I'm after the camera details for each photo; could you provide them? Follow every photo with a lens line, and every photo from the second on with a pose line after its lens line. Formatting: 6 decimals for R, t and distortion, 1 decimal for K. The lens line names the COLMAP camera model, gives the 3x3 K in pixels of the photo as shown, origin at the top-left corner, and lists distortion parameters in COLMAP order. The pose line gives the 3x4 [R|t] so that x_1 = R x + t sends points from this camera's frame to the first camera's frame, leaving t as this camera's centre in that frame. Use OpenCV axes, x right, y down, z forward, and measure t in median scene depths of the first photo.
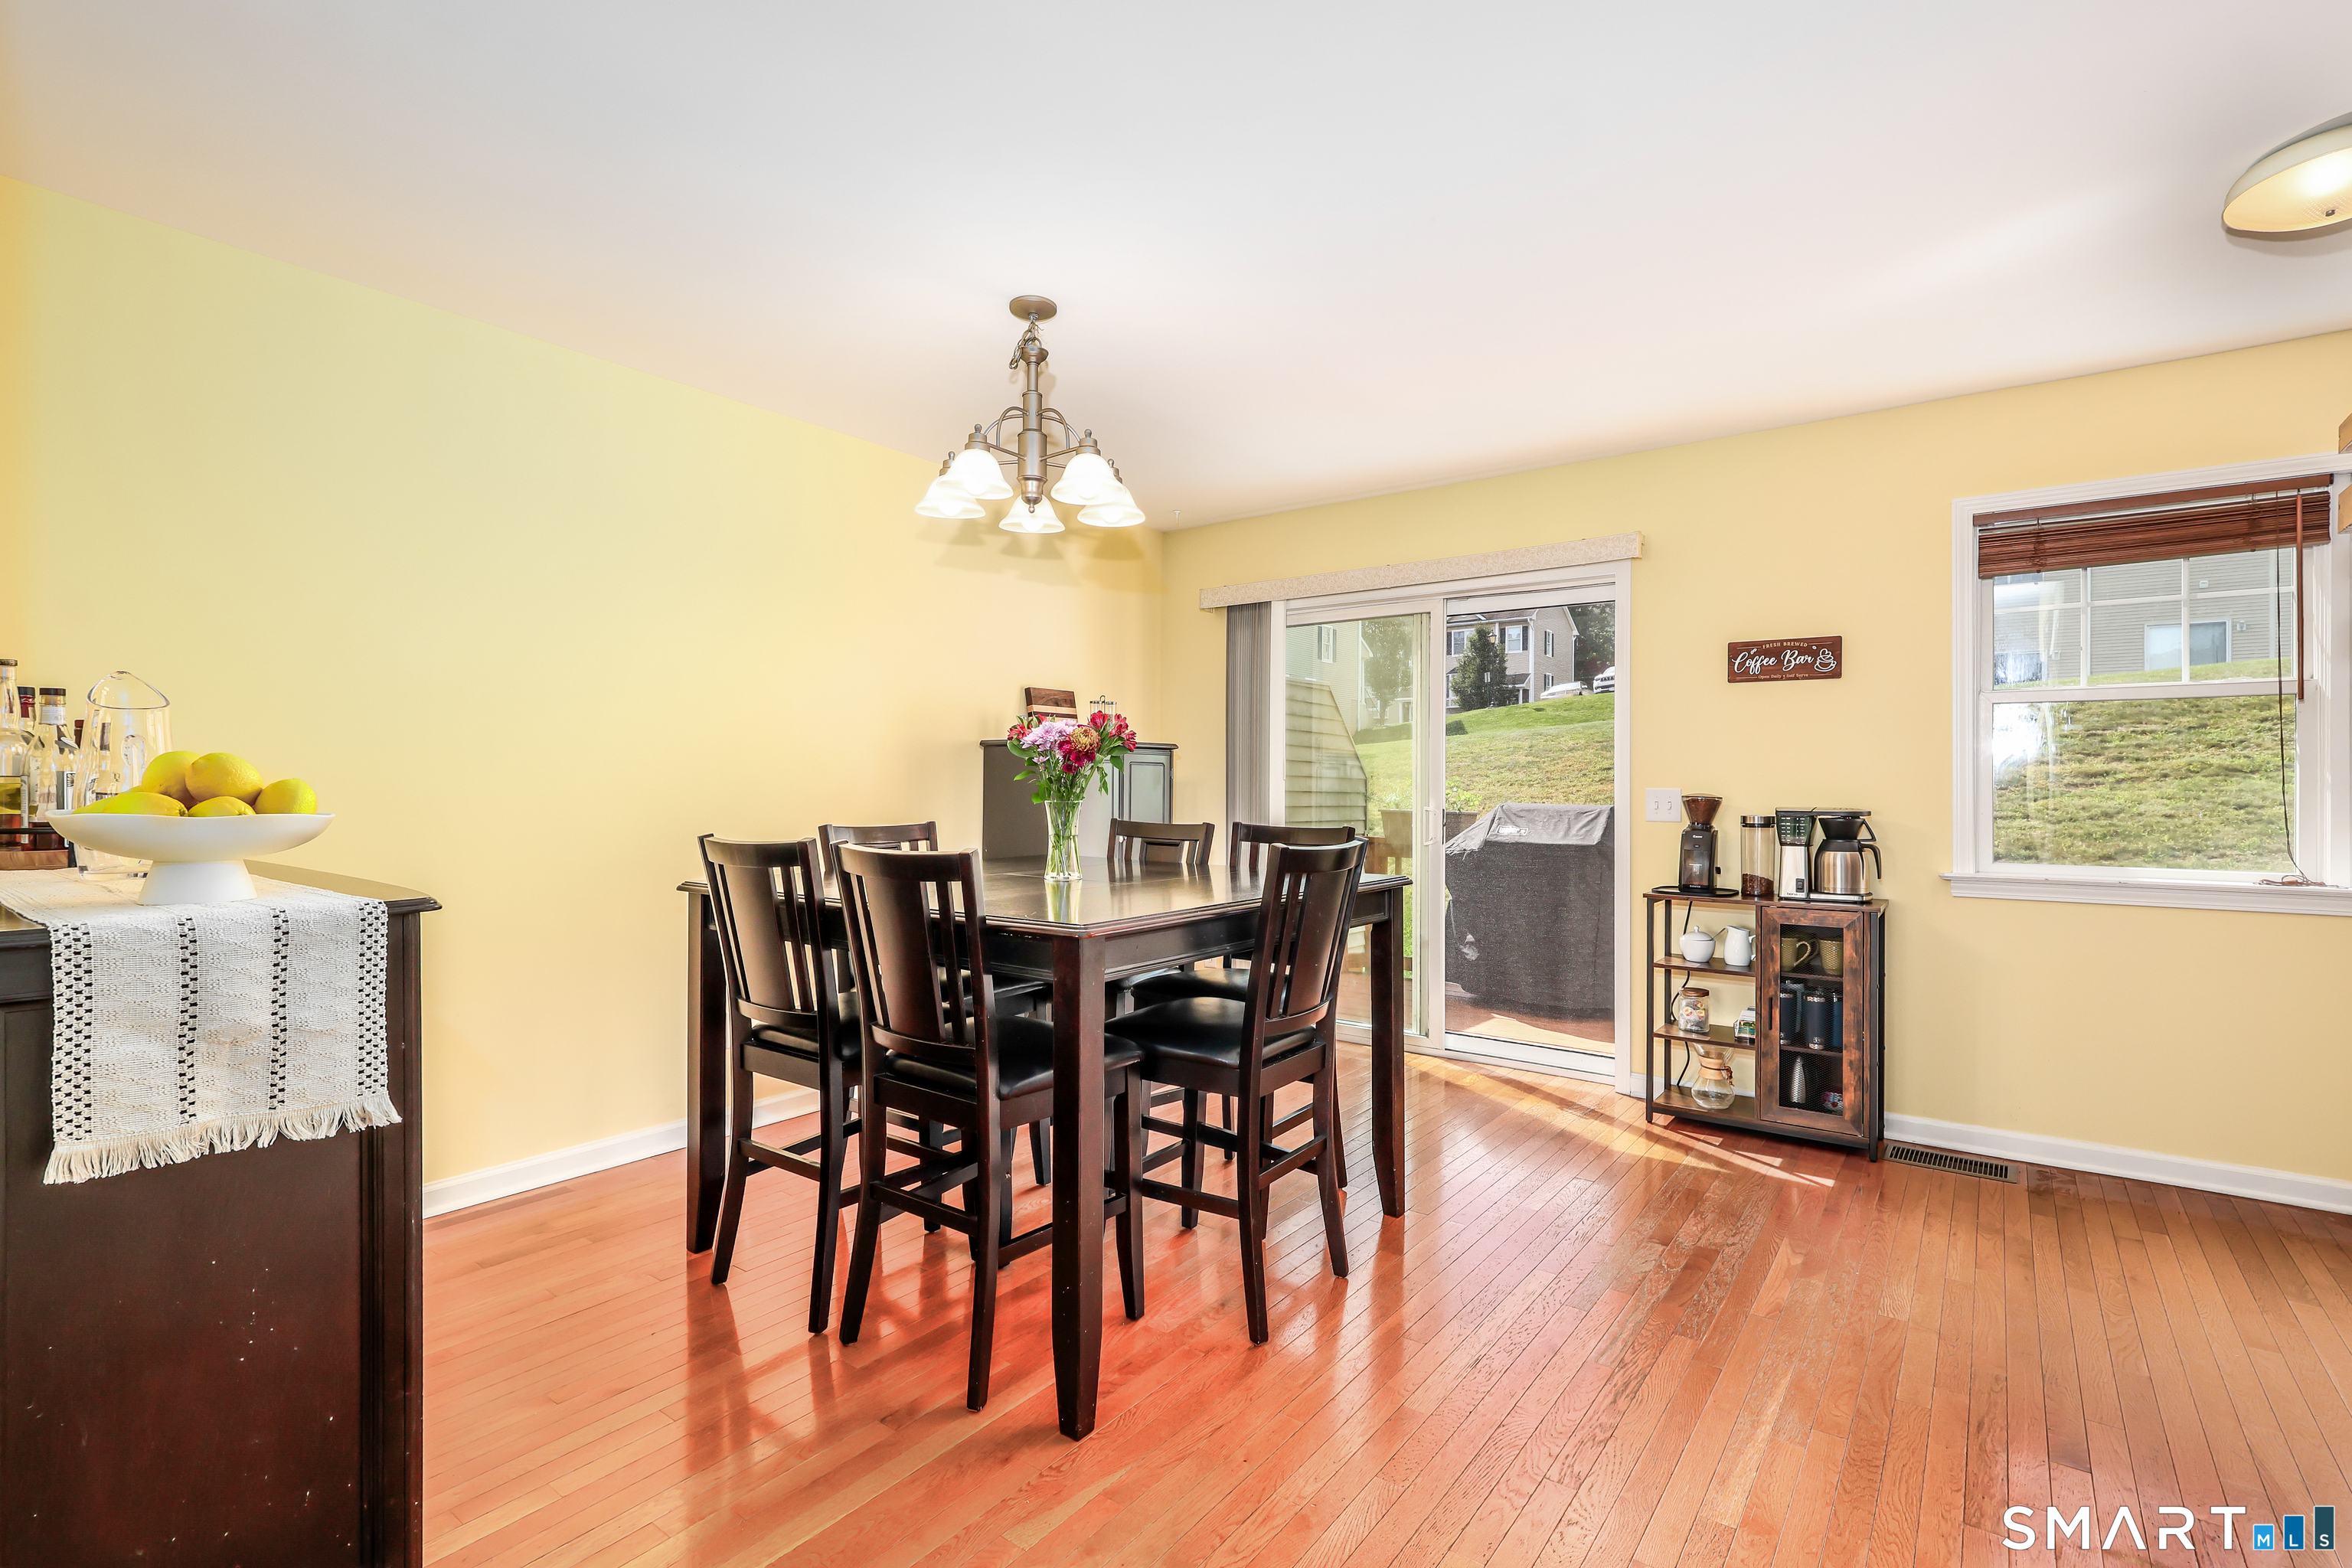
lens RADIAL K [[1100.4, 0, 1176.0], [0, 1100.4, 784.0], [0, 0, 1]] dist [0.001936, 0.000422]
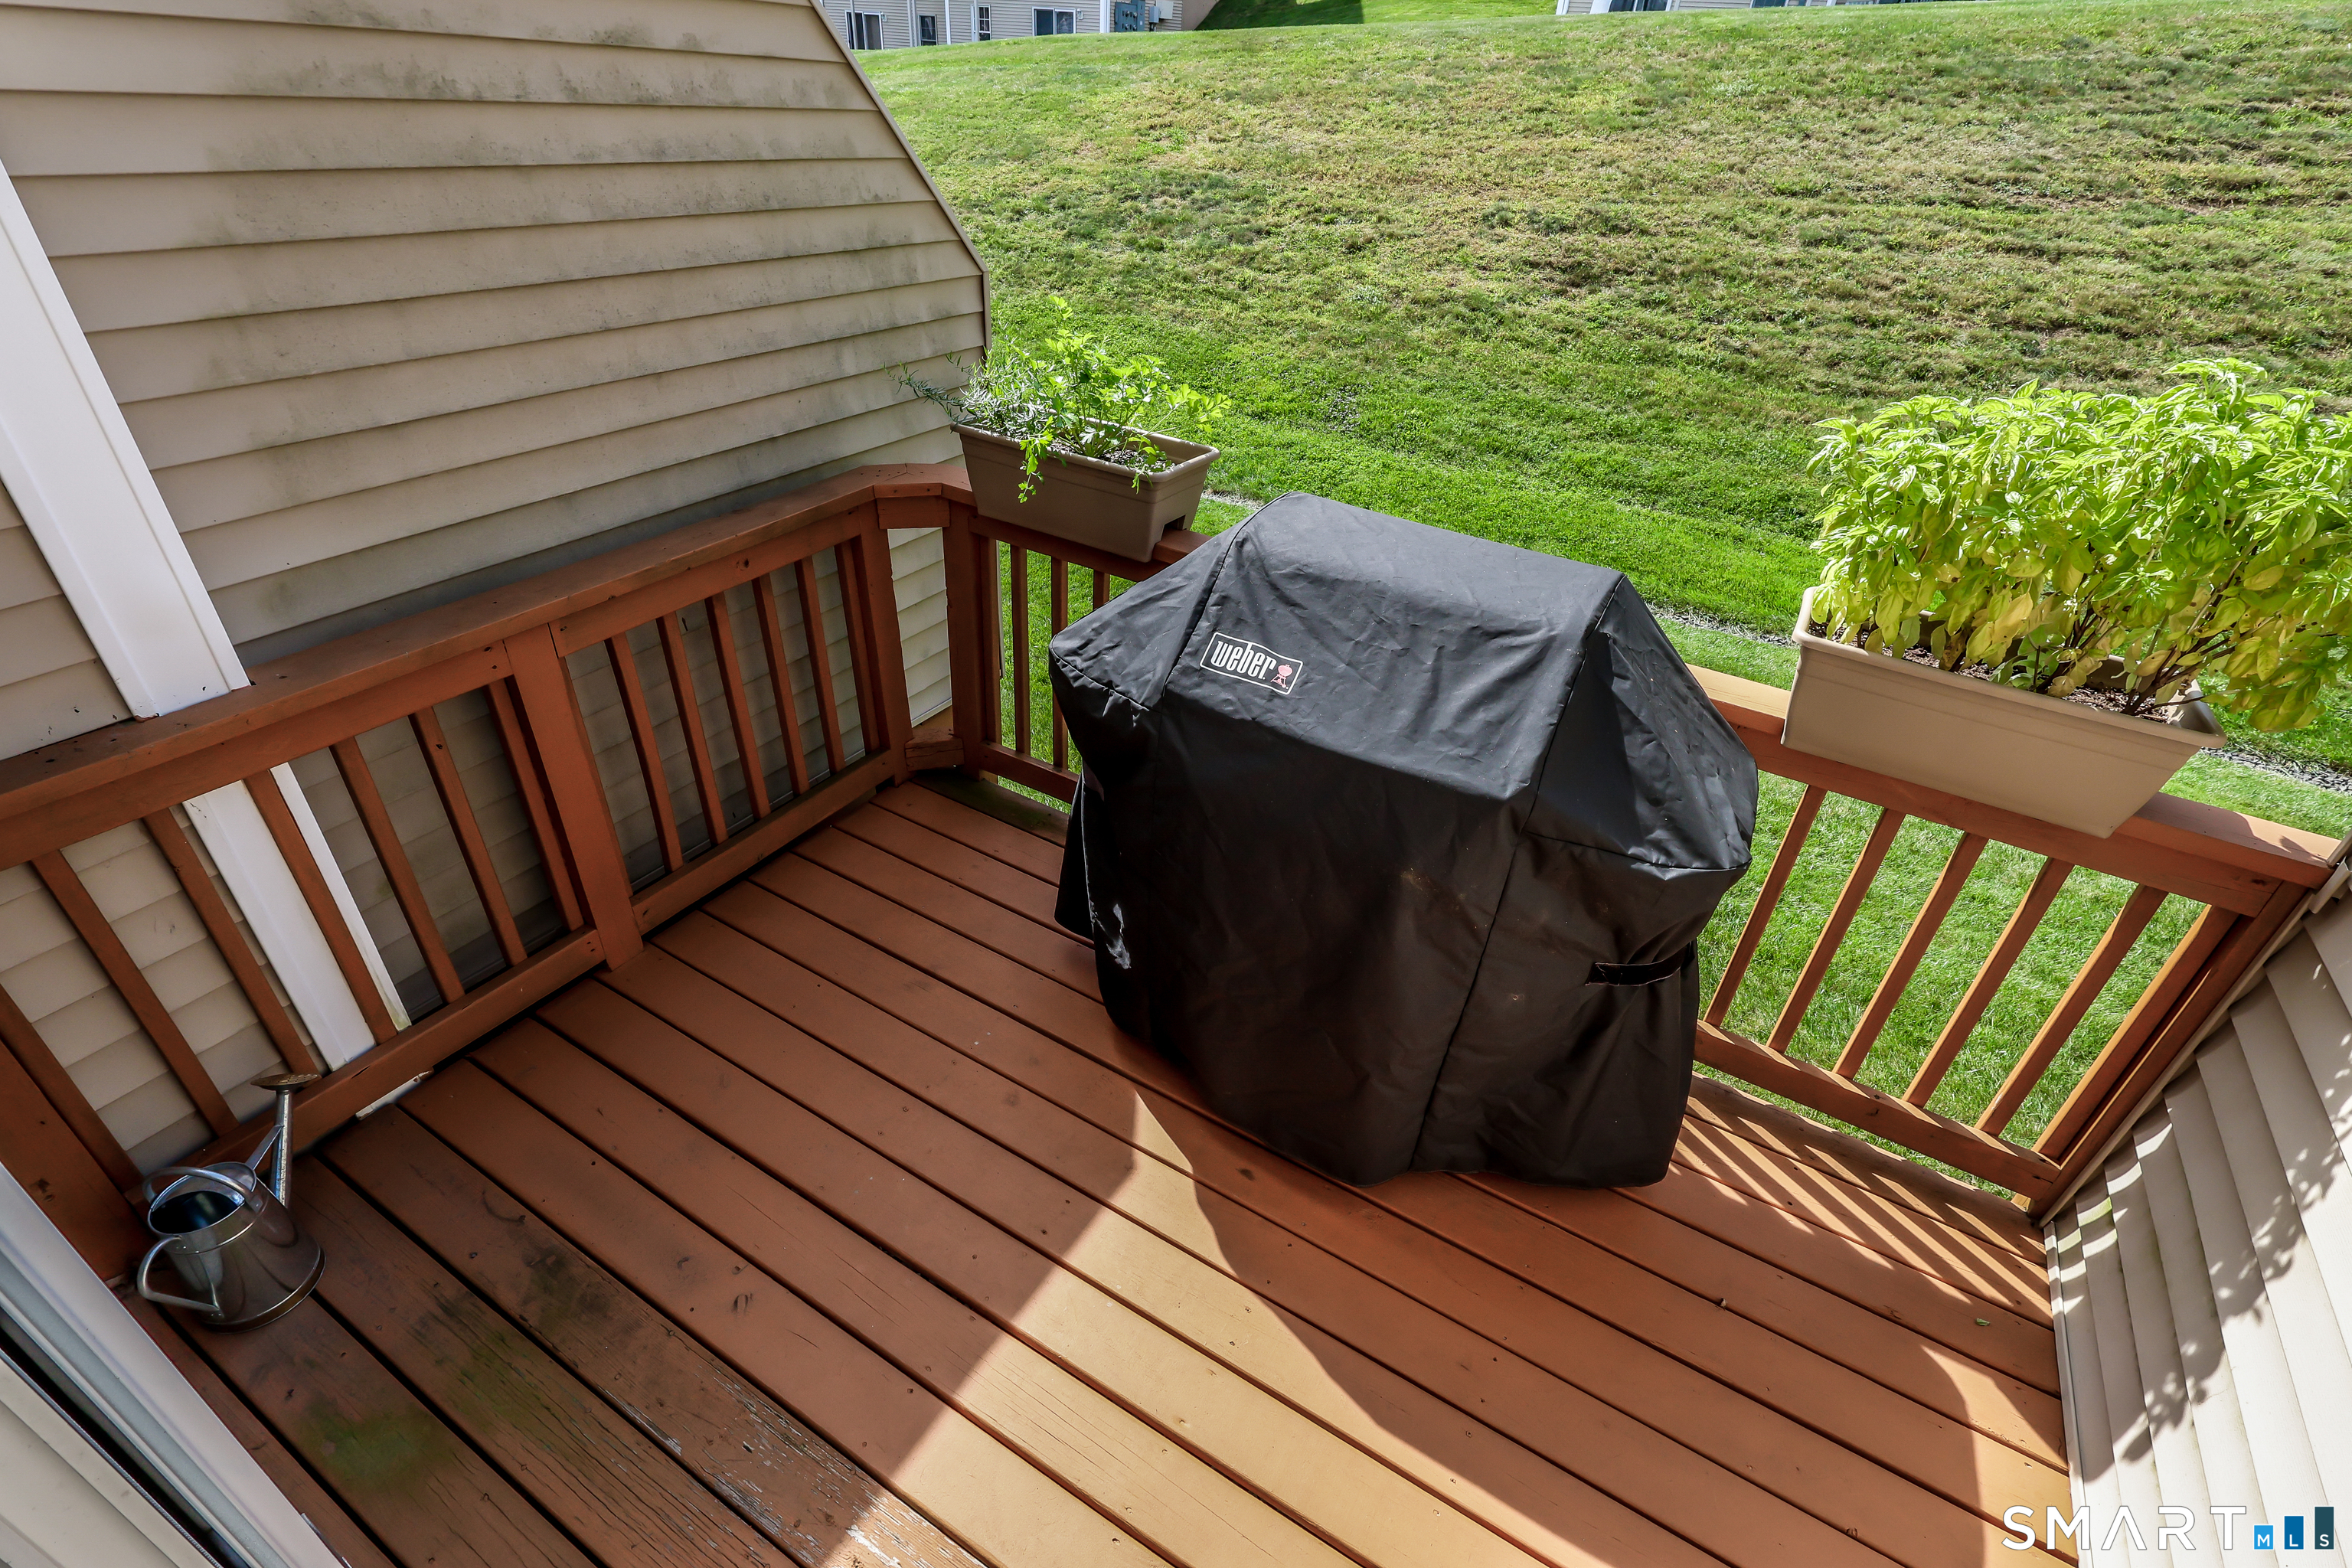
lens RADIAL K [[1086.2, 0, 1184.3], [0, 1086.2, 772.1], [0, 0, 1]] dist [0.000915, 0.001490]
pose [[0.991677, -0.015937, 0.127764, 0.432280], [-0.057033, 0.835274, 0.546868, -0.137528], [-0.115433, -0.549603, 0.827412, 1.272897]]
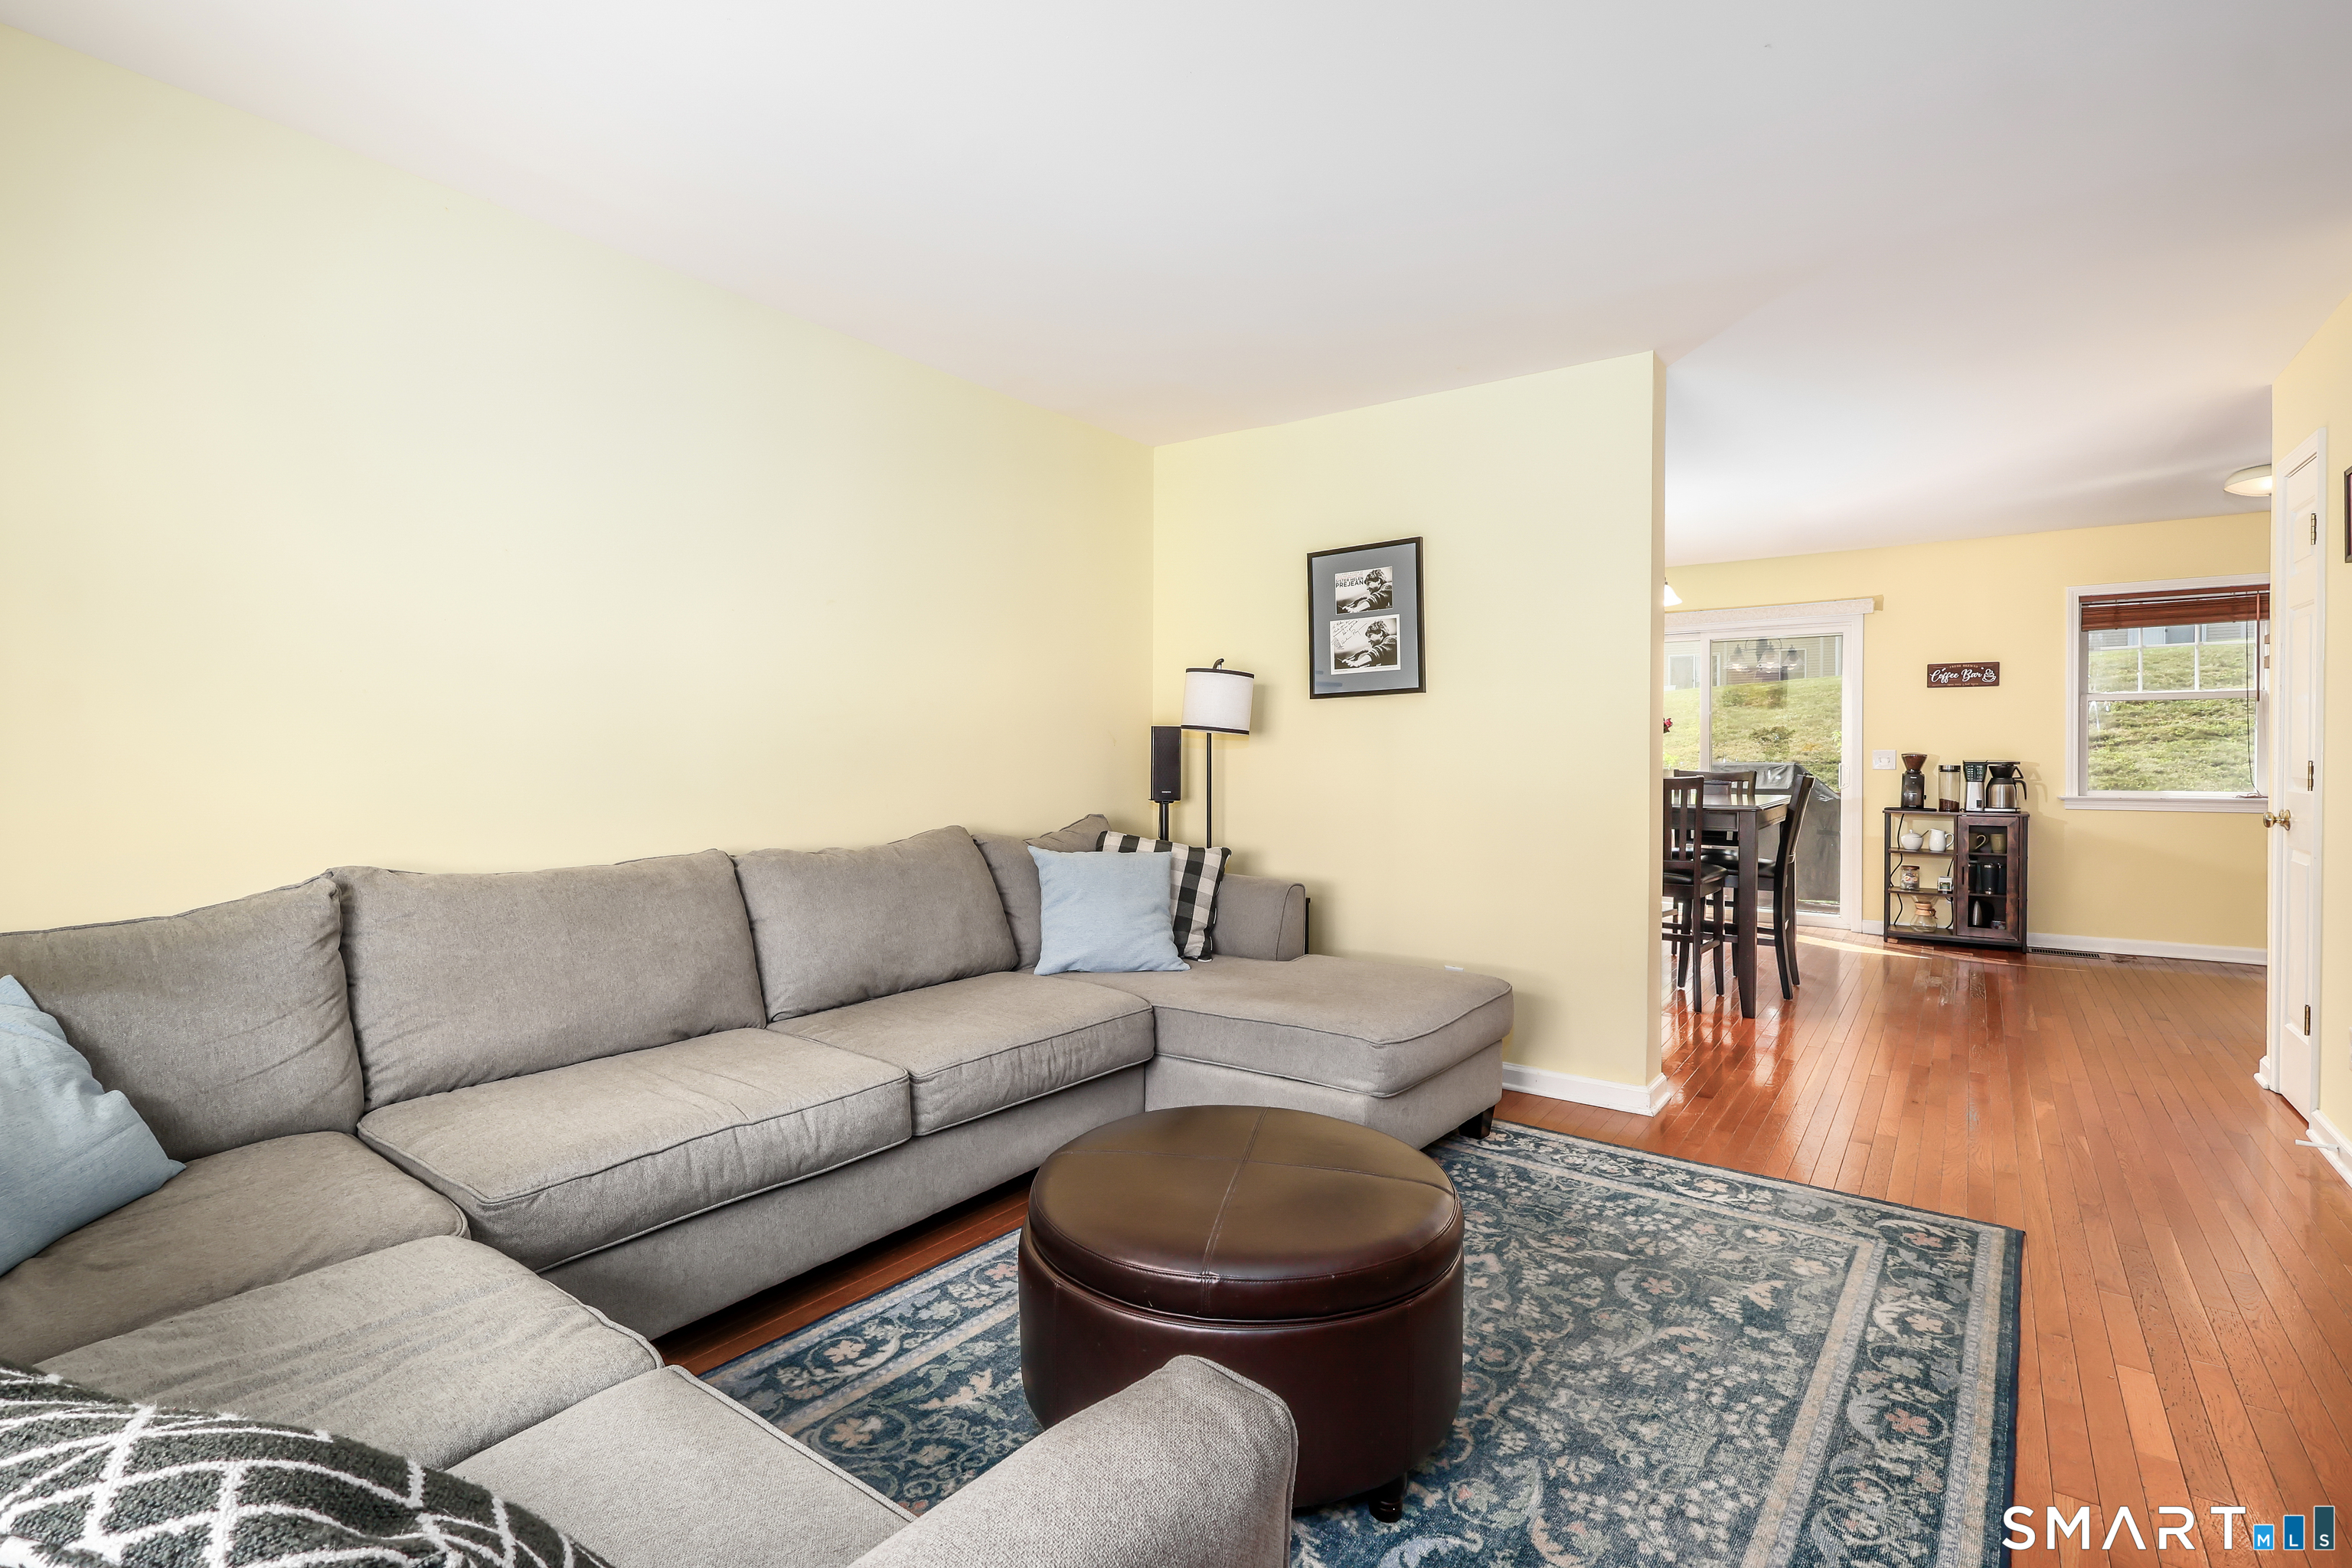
lens RADIAL K [[1086.2, 0, 1184.3], [0, 1086.2, 772.1], [0, 0, 1]] dist [0.000915, 0.001490]
pose [[0.999911, -0.007221, 0.011183, -0.692830], [0.007024, 0.999822, 0.017517, 0.001099], [-0.011308, -0.017437, 0.999784, -0.696822]]
